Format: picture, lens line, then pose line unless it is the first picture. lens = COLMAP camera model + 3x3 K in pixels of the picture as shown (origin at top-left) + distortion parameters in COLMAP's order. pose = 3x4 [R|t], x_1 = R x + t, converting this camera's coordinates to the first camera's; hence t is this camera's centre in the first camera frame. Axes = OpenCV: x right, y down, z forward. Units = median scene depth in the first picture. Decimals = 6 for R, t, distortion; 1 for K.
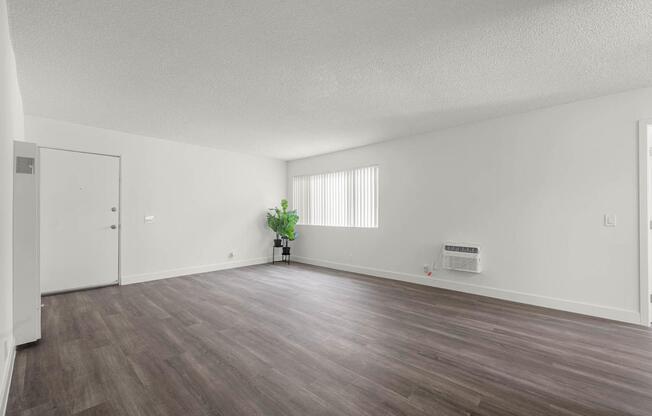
lens RADIAL K [[267.1, 0, 322.7], [0, 267.1, 213.7], [0, 0, 1]] dist [0.000439, 0.000149]
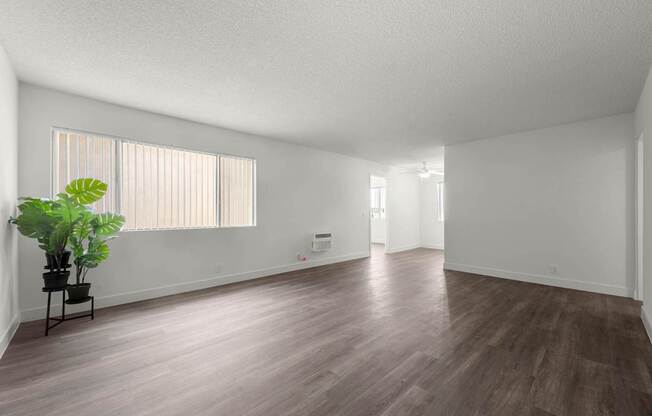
lens RADIAL K [[267.1, 0, 322.7], [0, 267.1, 213.7], [0, 0, 1]] dist [0.000439, 0.000149]
pose [[0.050477, -0.007170, 0.998699, -0.969589], [-0.001396, 0.999973, 0.007249, 0.003580], [-0.998724, -0.001760, 0.050466, 0.979348]]
